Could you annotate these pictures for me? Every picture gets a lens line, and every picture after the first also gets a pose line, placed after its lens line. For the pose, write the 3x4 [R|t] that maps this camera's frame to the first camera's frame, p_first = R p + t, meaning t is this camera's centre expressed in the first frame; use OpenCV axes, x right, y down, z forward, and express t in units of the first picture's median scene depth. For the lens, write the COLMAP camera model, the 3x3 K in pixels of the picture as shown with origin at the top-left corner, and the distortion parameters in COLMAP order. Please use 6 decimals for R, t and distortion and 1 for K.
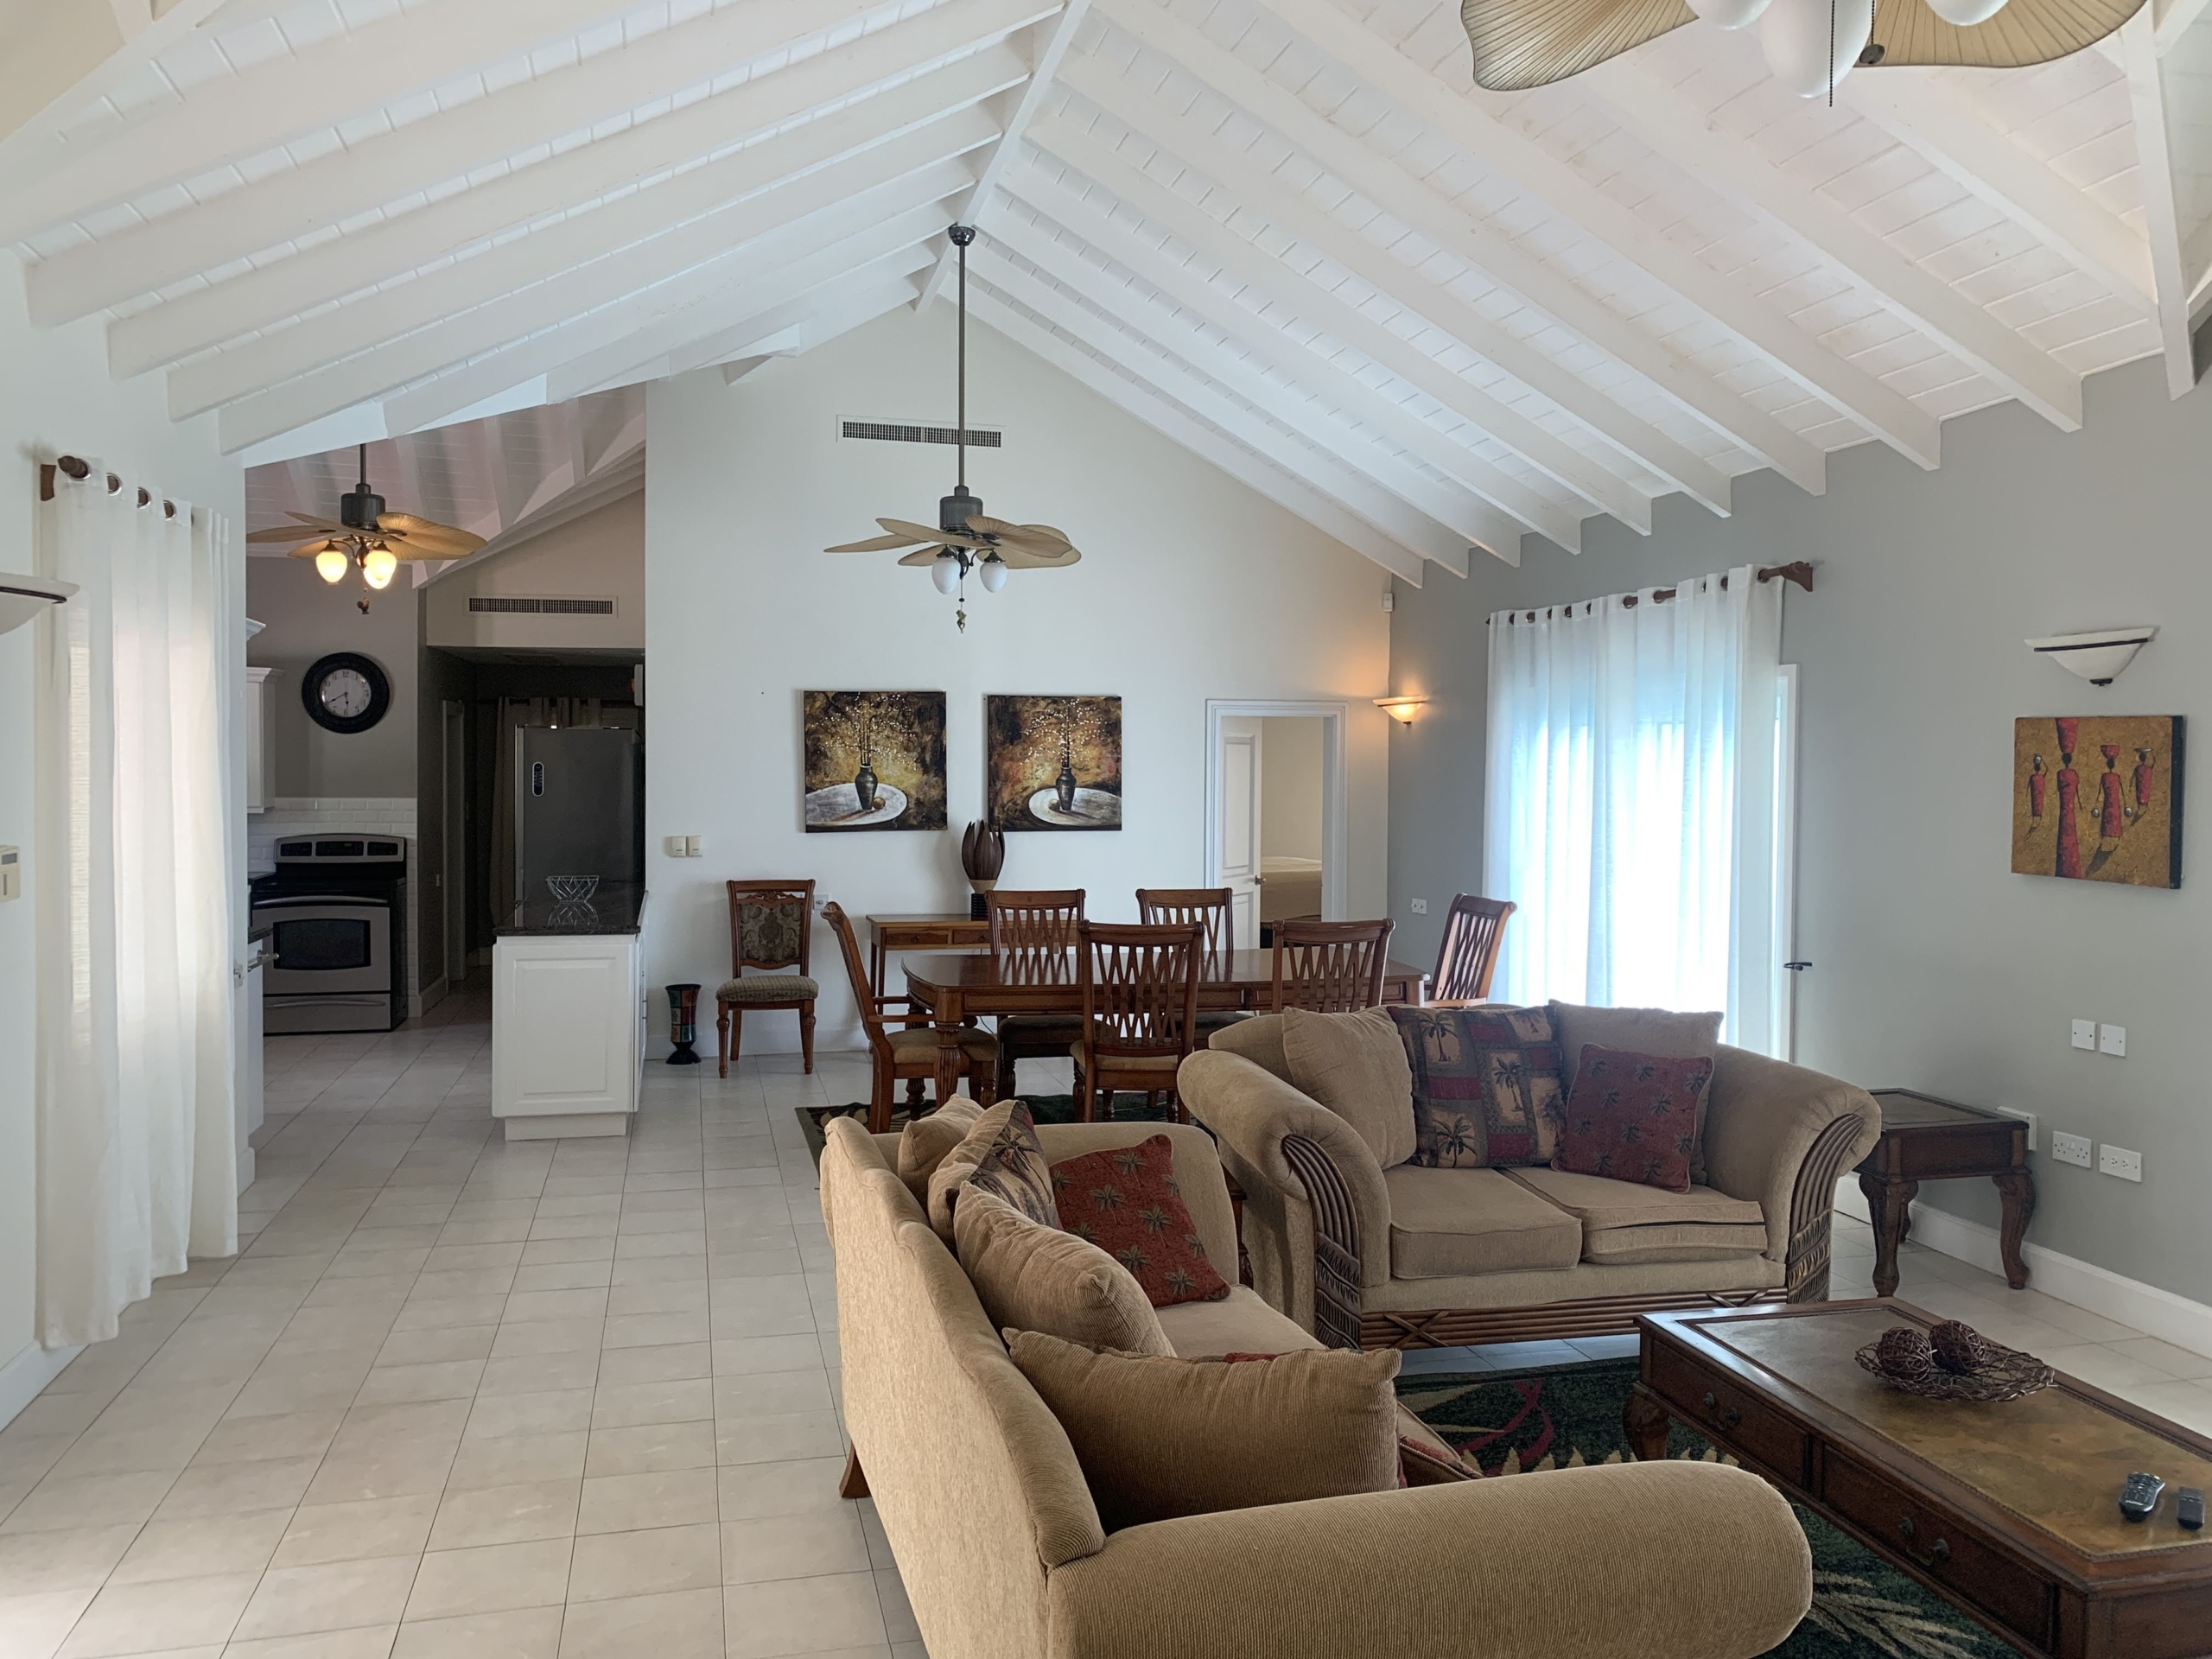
lens RADIAL K [[1711.4, 0, 1107.2], [0, 1711.4, 829.7], [0, 0, 1]] dist [0.015425, 0.000437]
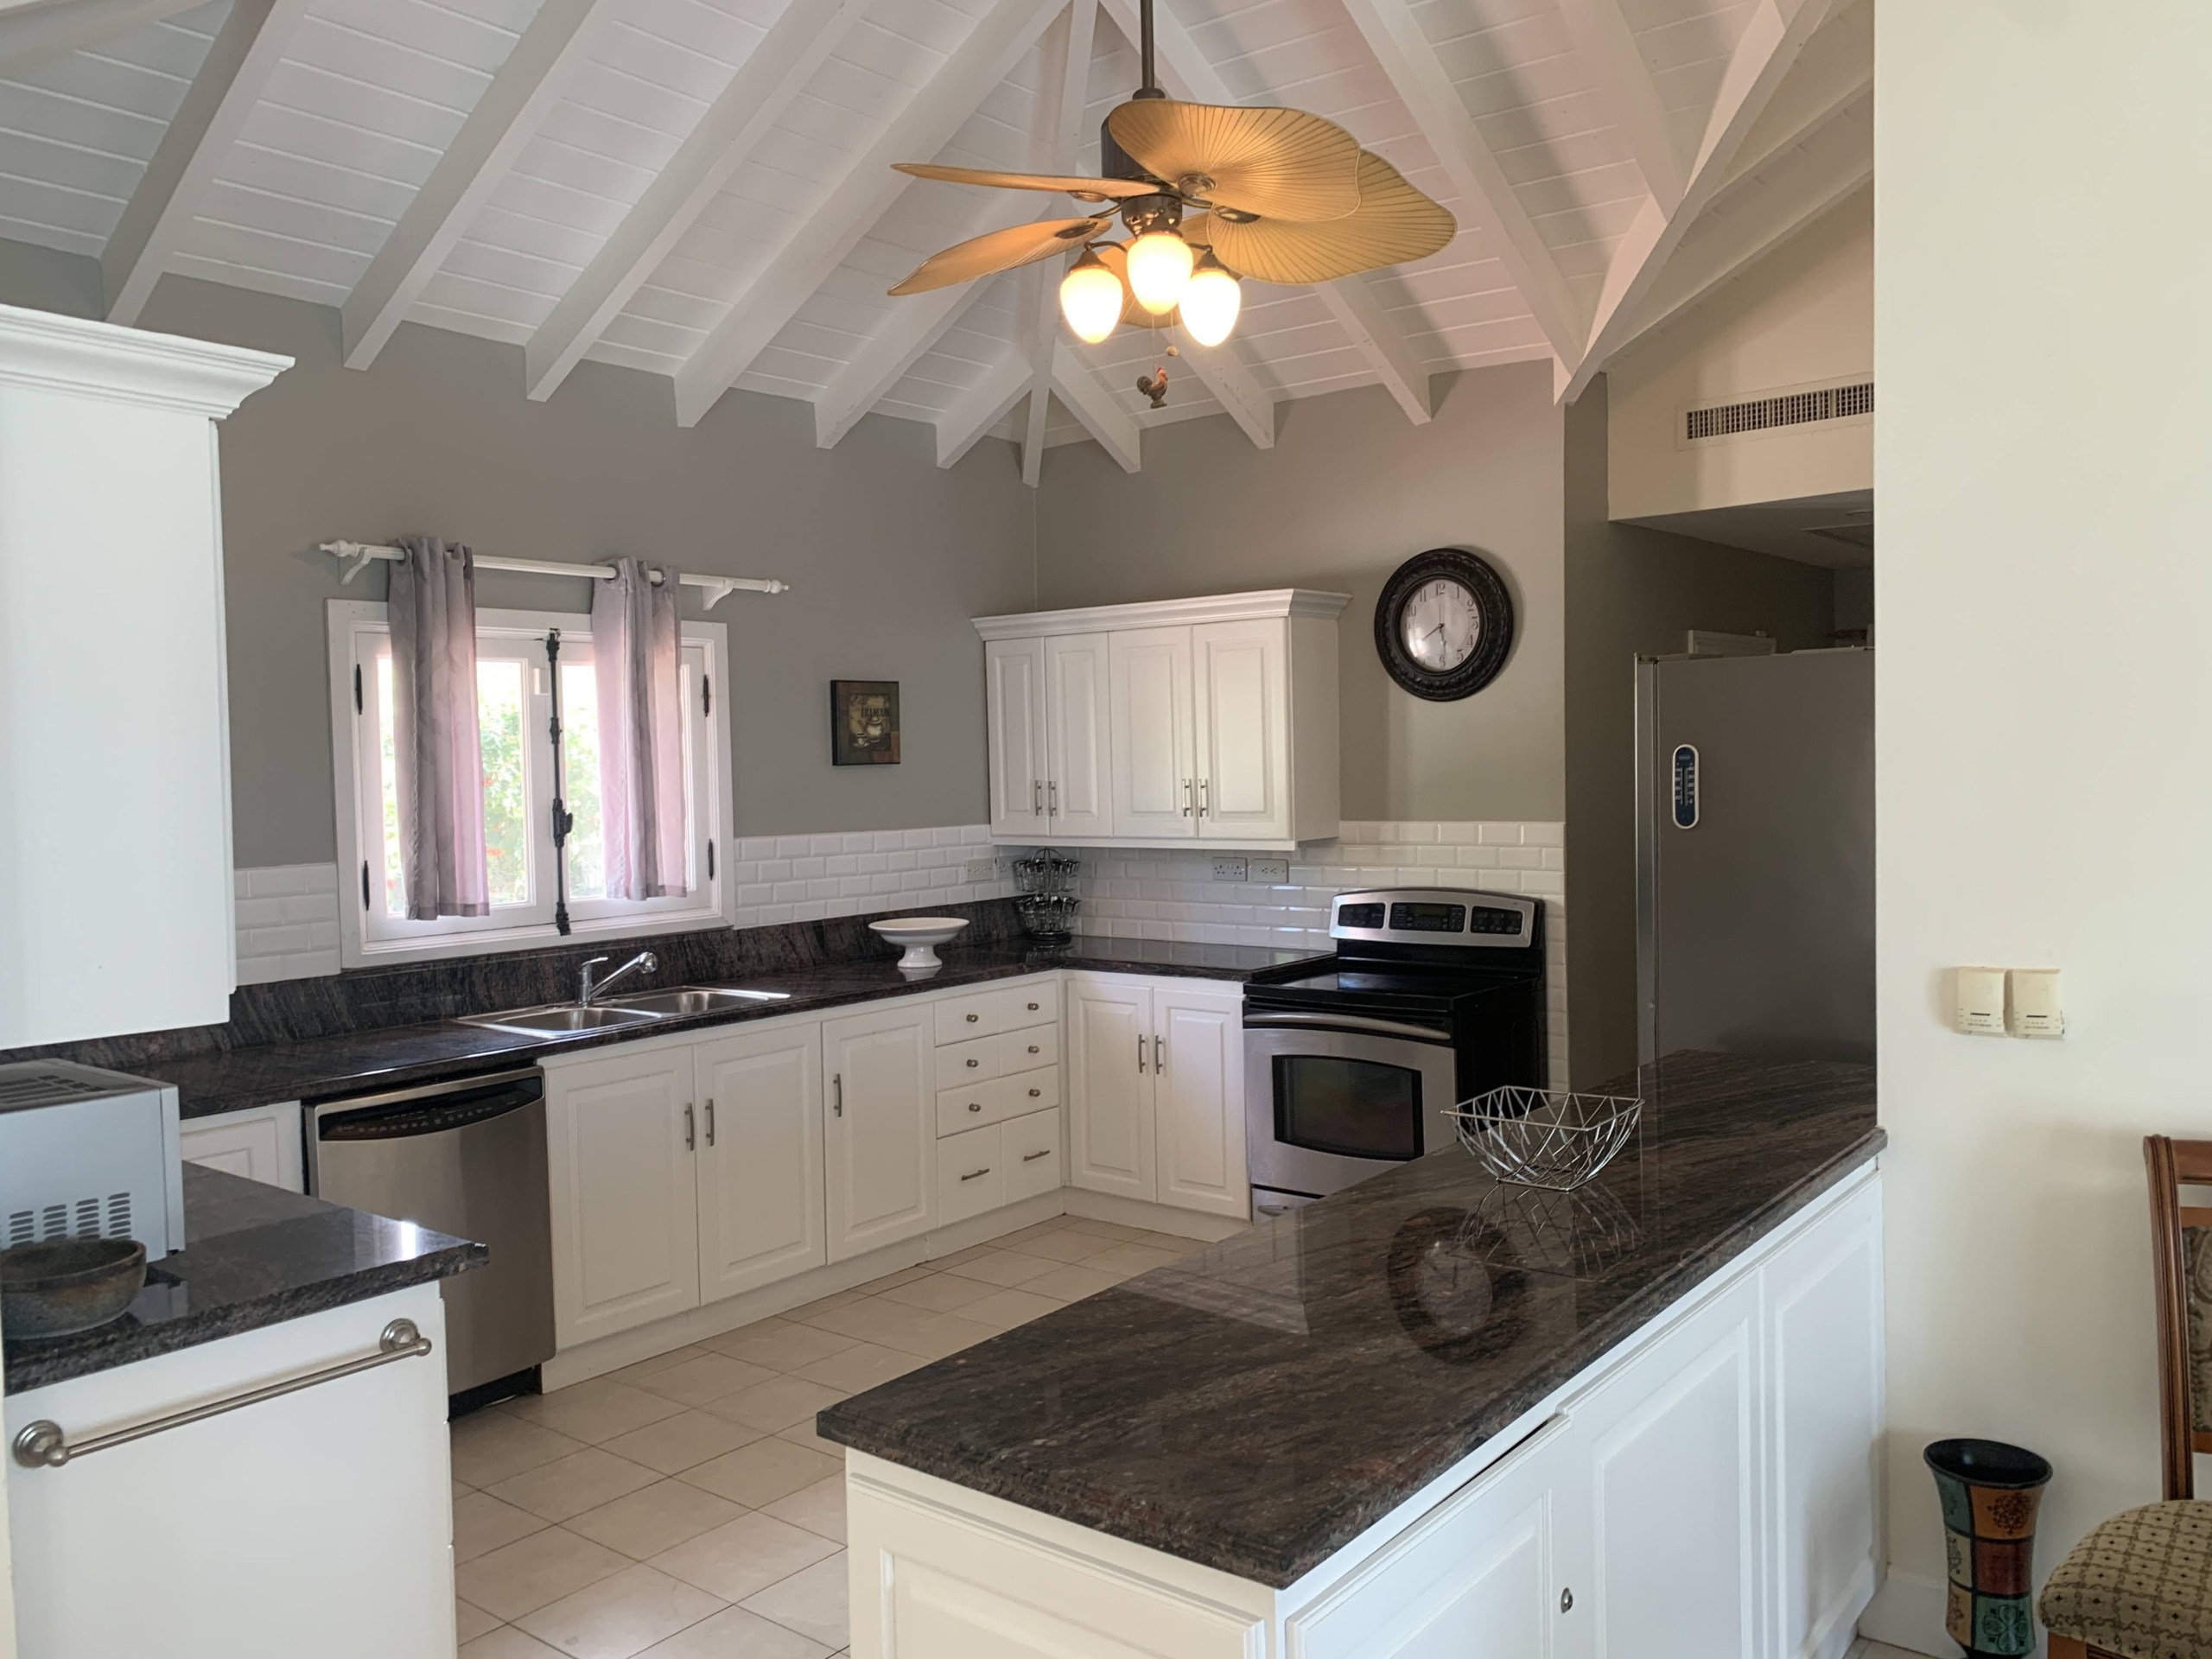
lens RADIAL K [[1711.4, 0, 1110.6], [0, 1711.4, 829.4], [0, 0, 1]] dist [0.015425, 0.000437]
pose [[0.613159, 0.005715, -0.789939, -0.086830], [0.003682, 0.999942, 0.010093, -0.021945], [0.789951, -0.009097, 0.613103, 0.594568]]
